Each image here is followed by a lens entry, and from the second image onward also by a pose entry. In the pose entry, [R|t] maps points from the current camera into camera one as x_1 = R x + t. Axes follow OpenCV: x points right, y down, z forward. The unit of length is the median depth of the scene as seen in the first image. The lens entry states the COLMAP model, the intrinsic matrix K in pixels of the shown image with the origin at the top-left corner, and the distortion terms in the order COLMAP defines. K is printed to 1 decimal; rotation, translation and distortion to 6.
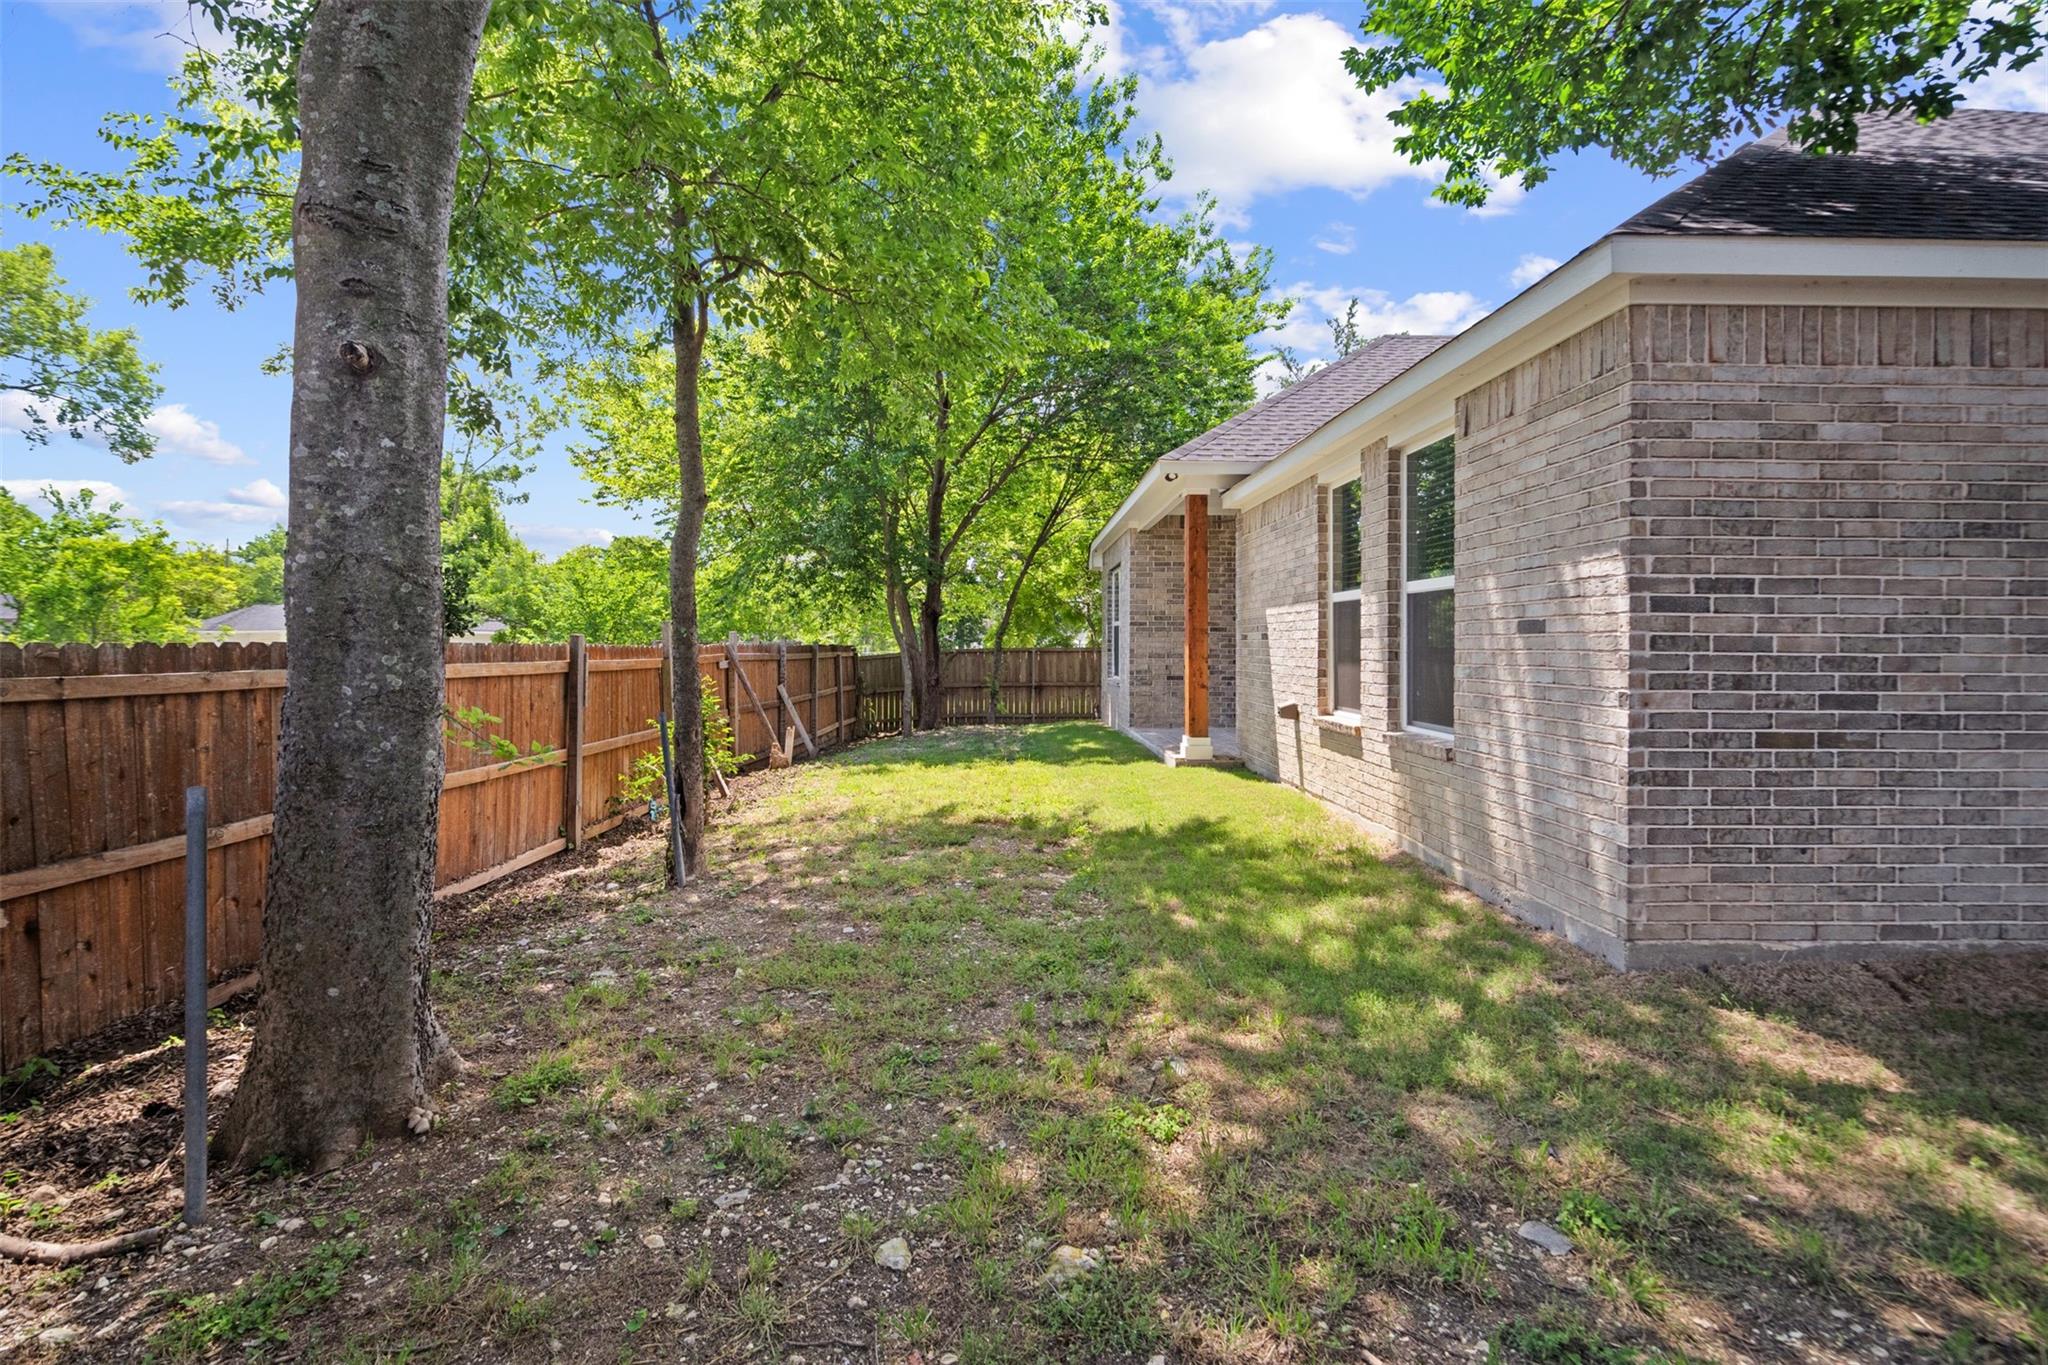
lens RADIAL K [[952.6, 0, 1025.1], [0, 952.6, 638.1], [0, 0, 1]] dist [-0.006864, 0.004666]
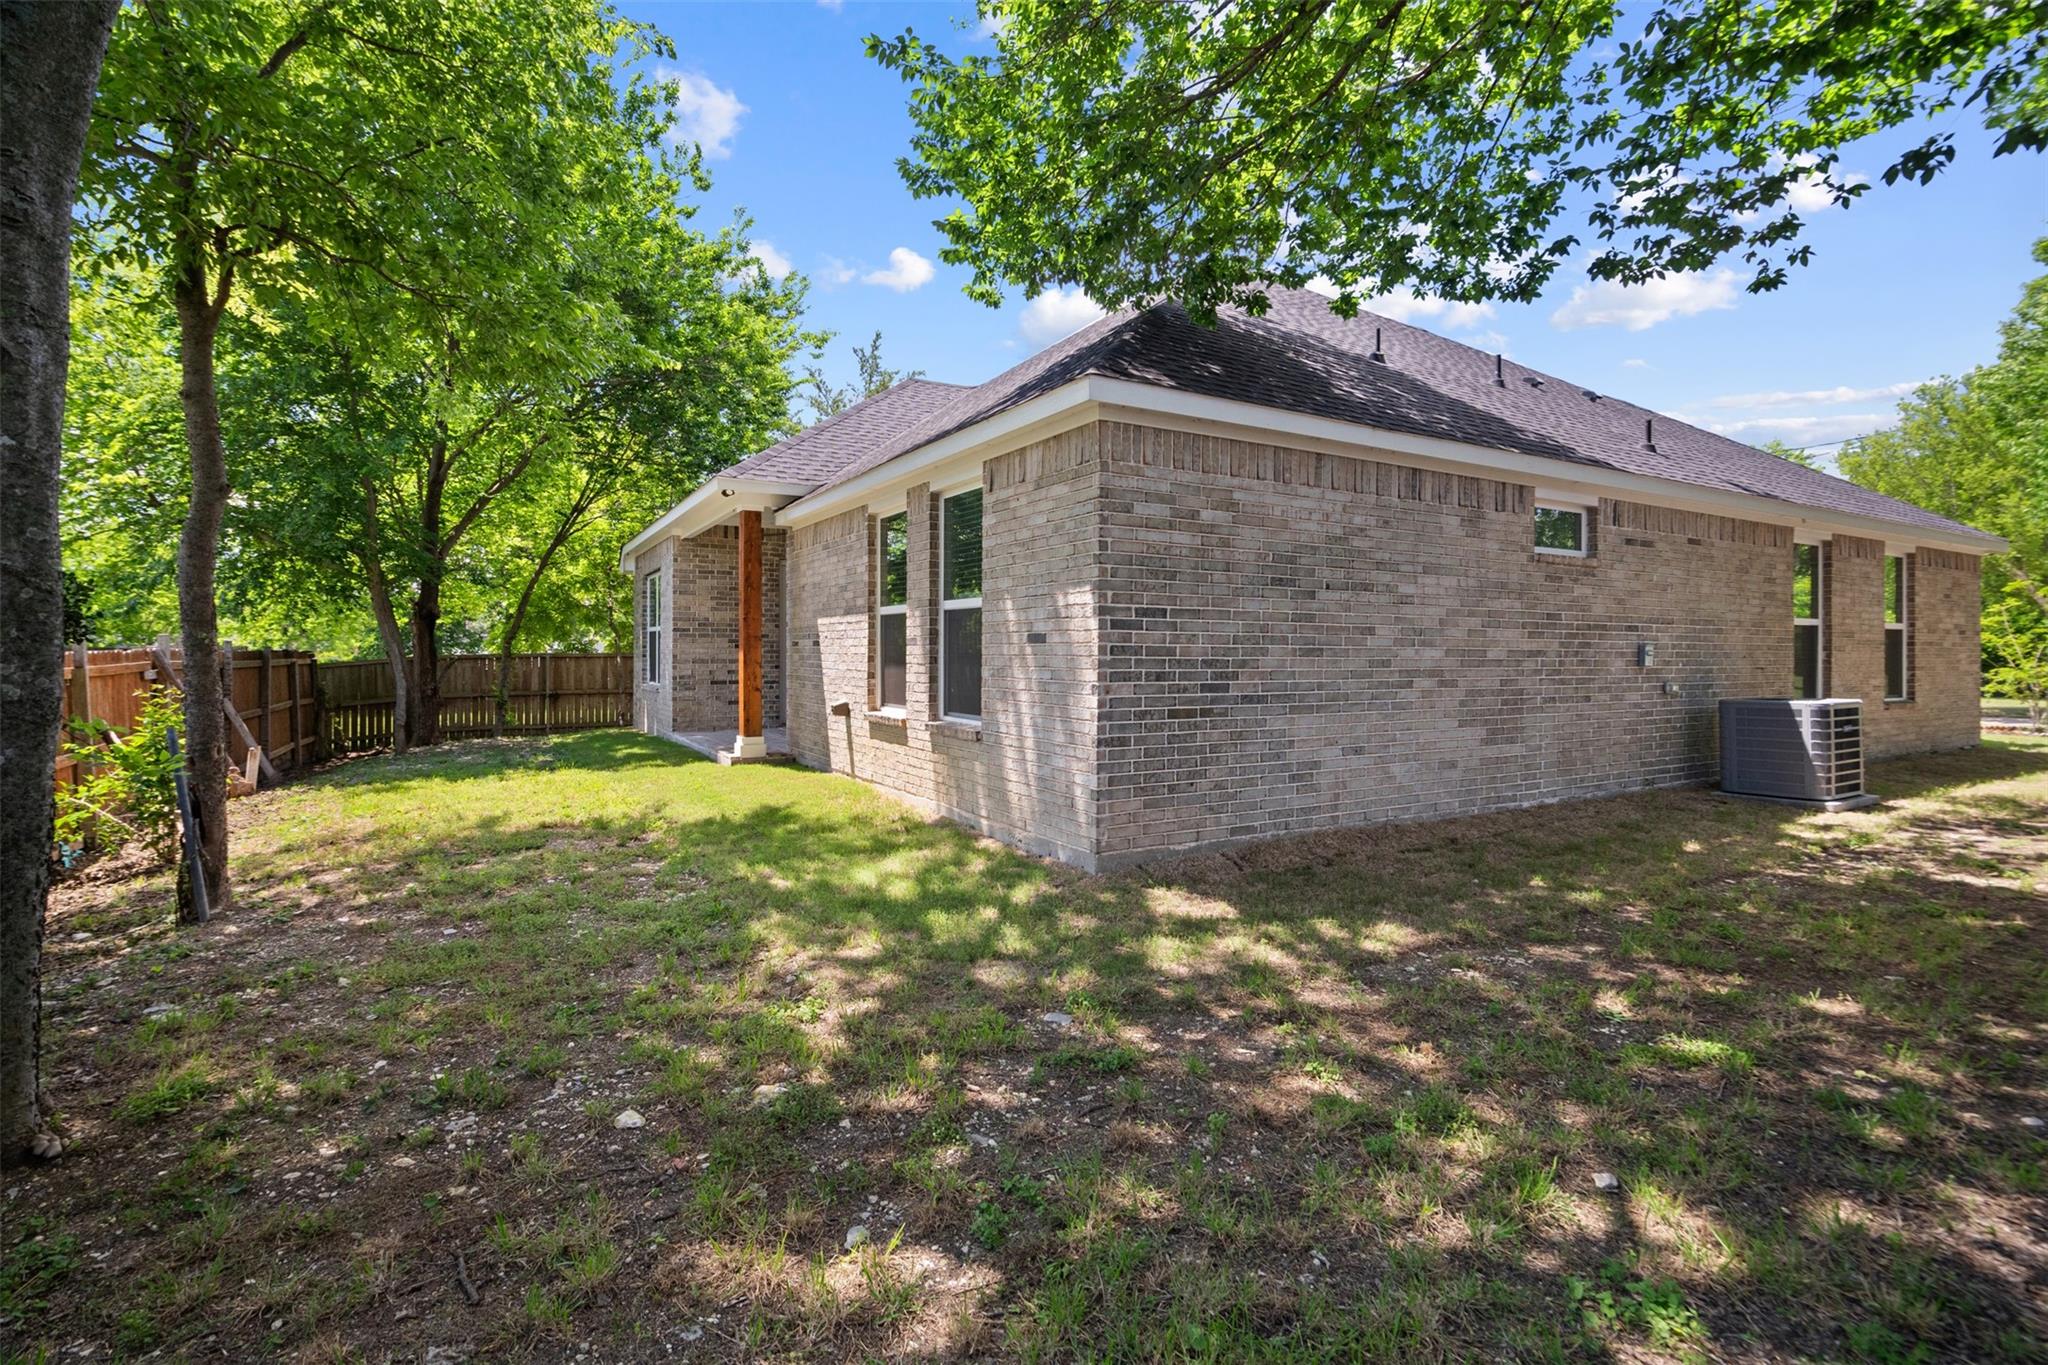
lens RADIAL K [[952.6, 0, 1025.1], [0, 952.6, 638.1], [0, 0, 1]] dist [-0.006864, 0.004666]
pose [[0.877272, 0.006550, 0.479950, -0.150160], [-0.003948, 0.999972, -0.006431, -0.003610], [-0.479978, 0.003747, 0.877272, -0.209264]]
